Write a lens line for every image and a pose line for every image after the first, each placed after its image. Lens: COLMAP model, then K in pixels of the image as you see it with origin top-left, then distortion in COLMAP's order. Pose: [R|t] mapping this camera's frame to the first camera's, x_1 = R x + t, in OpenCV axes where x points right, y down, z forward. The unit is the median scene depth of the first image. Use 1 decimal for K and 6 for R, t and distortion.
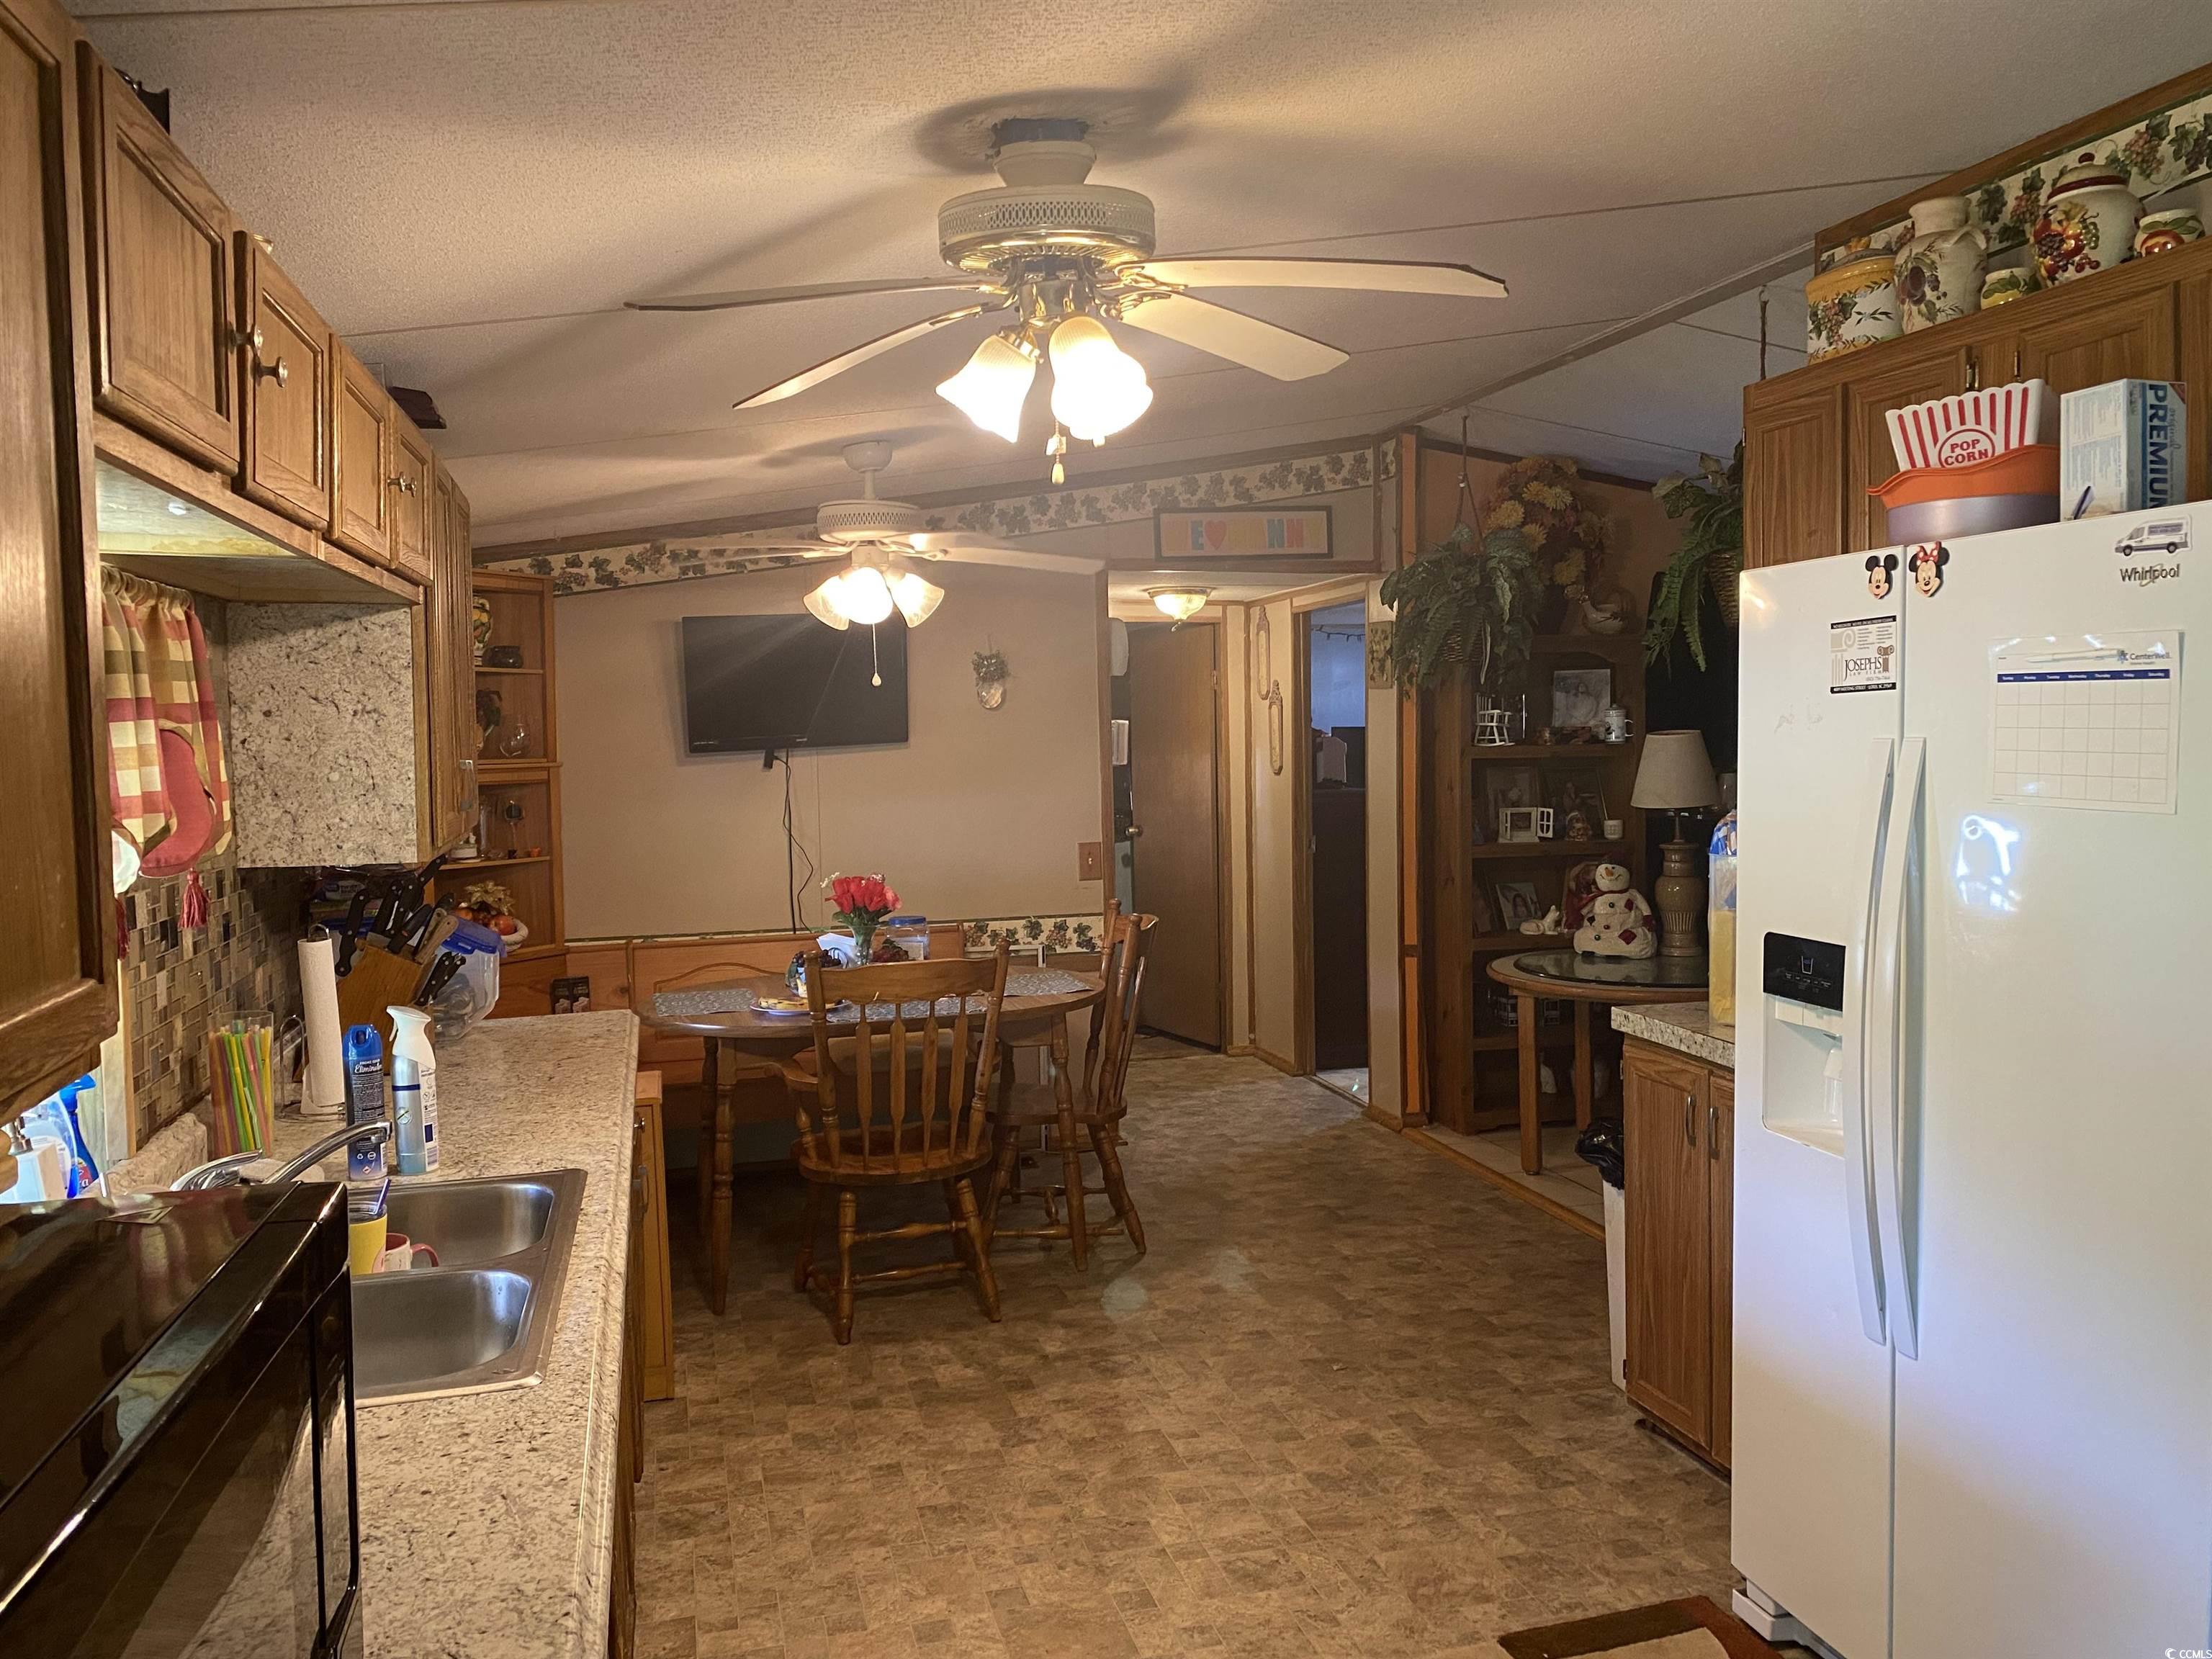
lens RADIAL K [[1691.4, 0, 1101.0], [0, 1691.4, 837.9], [0, 0, 1]] dist [0.002658, 0.006664]
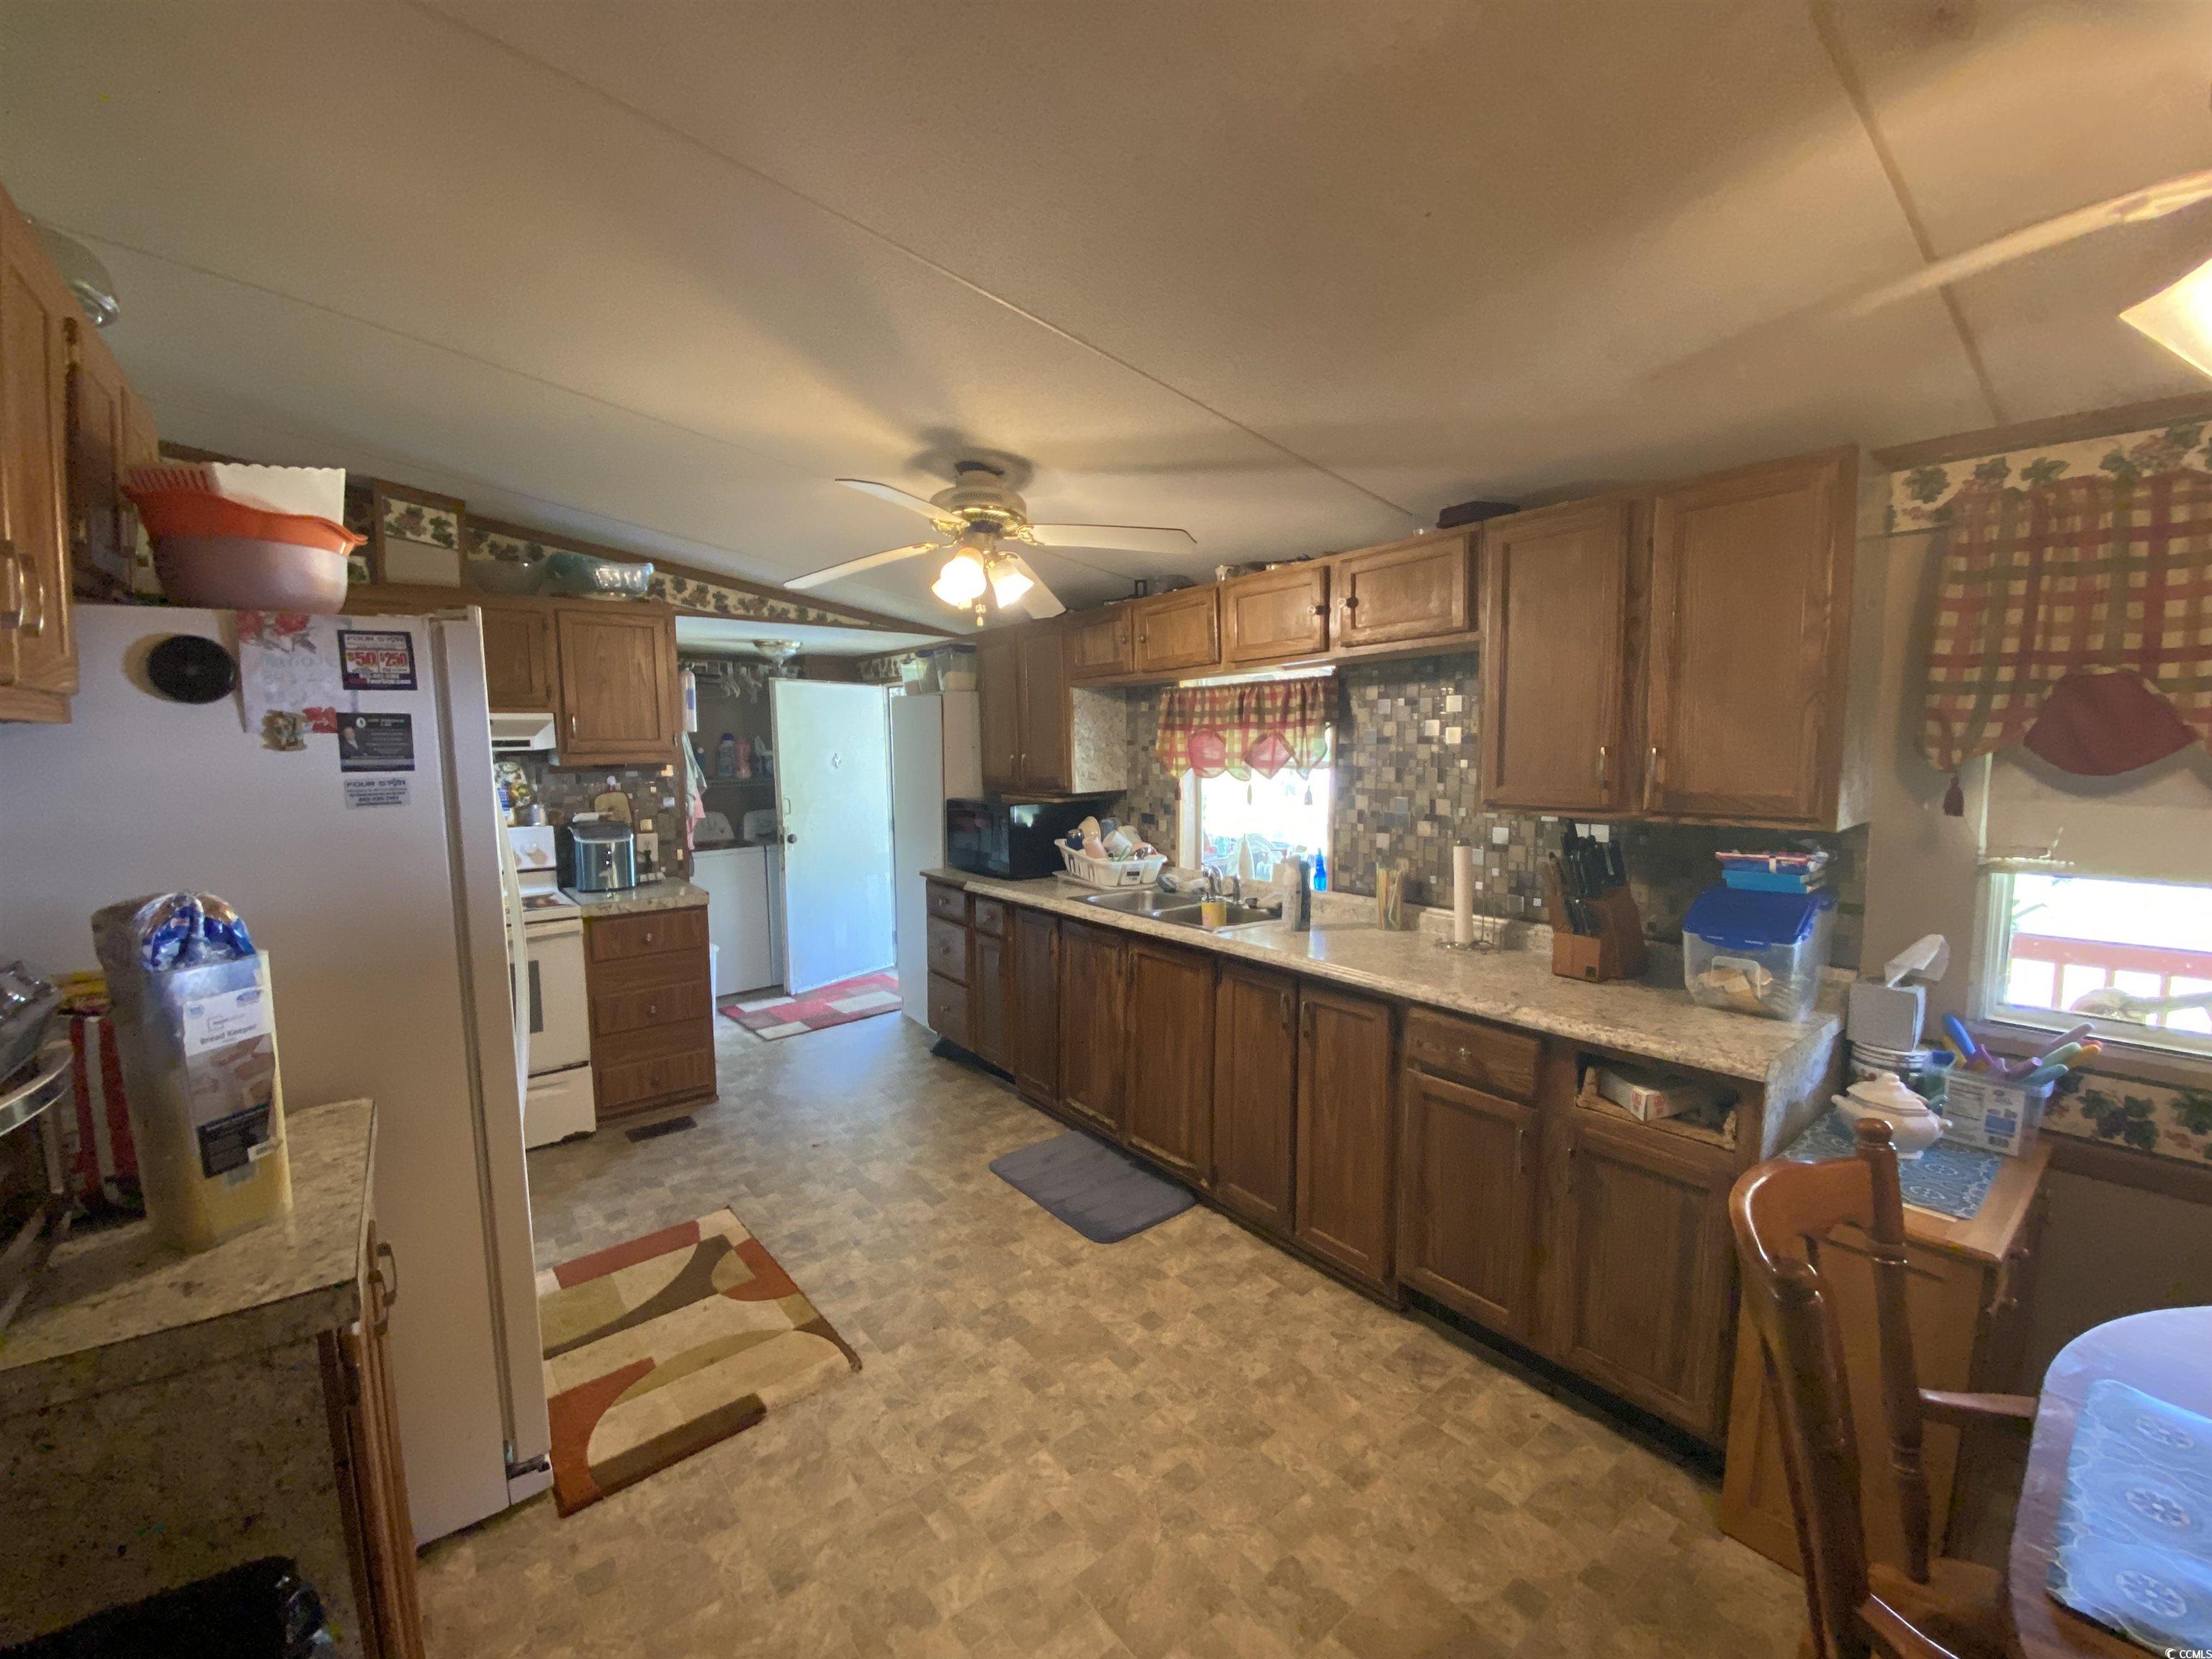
lens RADIAL K [[894.5, 0, 1106.0], [0, 894.5, 829.5], [0, 0, 1]] dist [0.000220, -0.013149]
pose [[-0.913011, 0.065631, -0.402621, 0.202410], [-0.003056, 0.985845, 0.167632, -0.092167], [0.407924, 0.154281, -0.899887, 1.410913]]
